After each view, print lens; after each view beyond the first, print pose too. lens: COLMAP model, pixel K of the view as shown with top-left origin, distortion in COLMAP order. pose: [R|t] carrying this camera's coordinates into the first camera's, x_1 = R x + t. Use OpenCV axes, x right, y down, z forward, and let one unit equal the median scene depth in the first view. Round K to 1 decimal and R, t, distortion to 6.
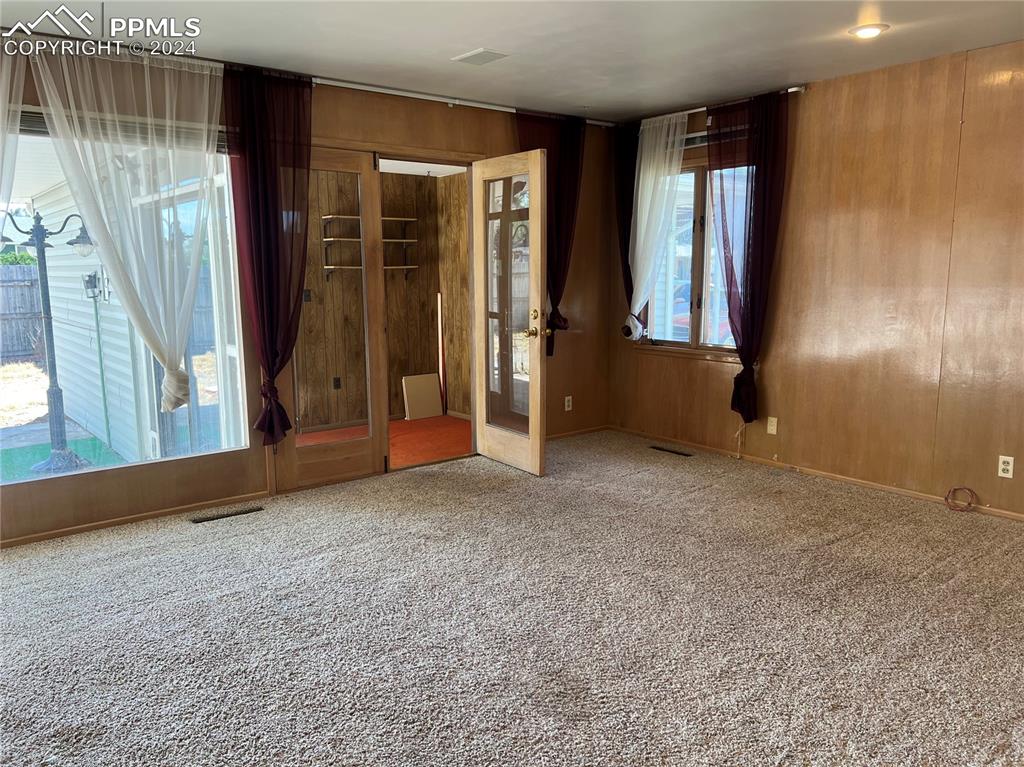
lens RADIAL K [[775.4, 0, 512.0], [0, 775.4, 383.5], [0, 0, 1]] dist [0.032453, -0.000245]
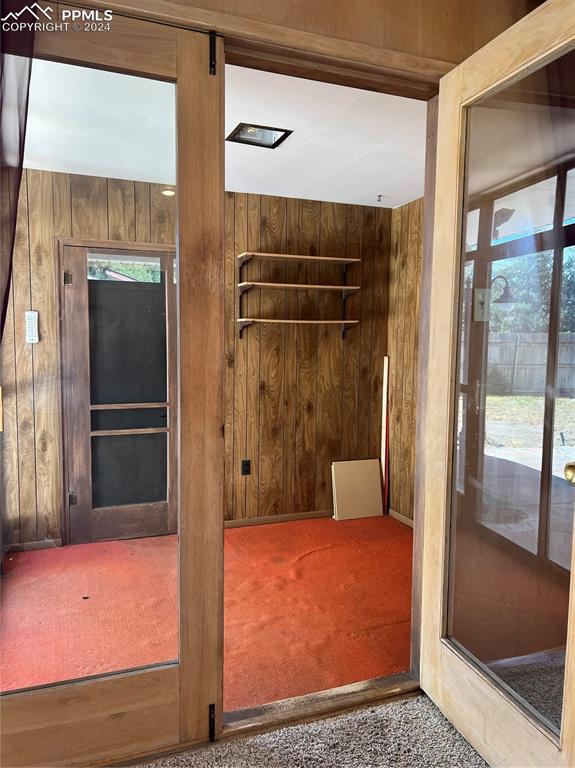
lens RADIAL K [[581.3, 0, 285.6], [0, 581.3, 397.9], [0, 0, 1]] dist [0.087922, -0.113677]
pose [[0.954723, 0.046043, -0.293911, -0.017393], [-0.059635, 0.997517, -0.037451, -0.049444], [0.291457, 0.053282, 0.955099, 0.433229]]
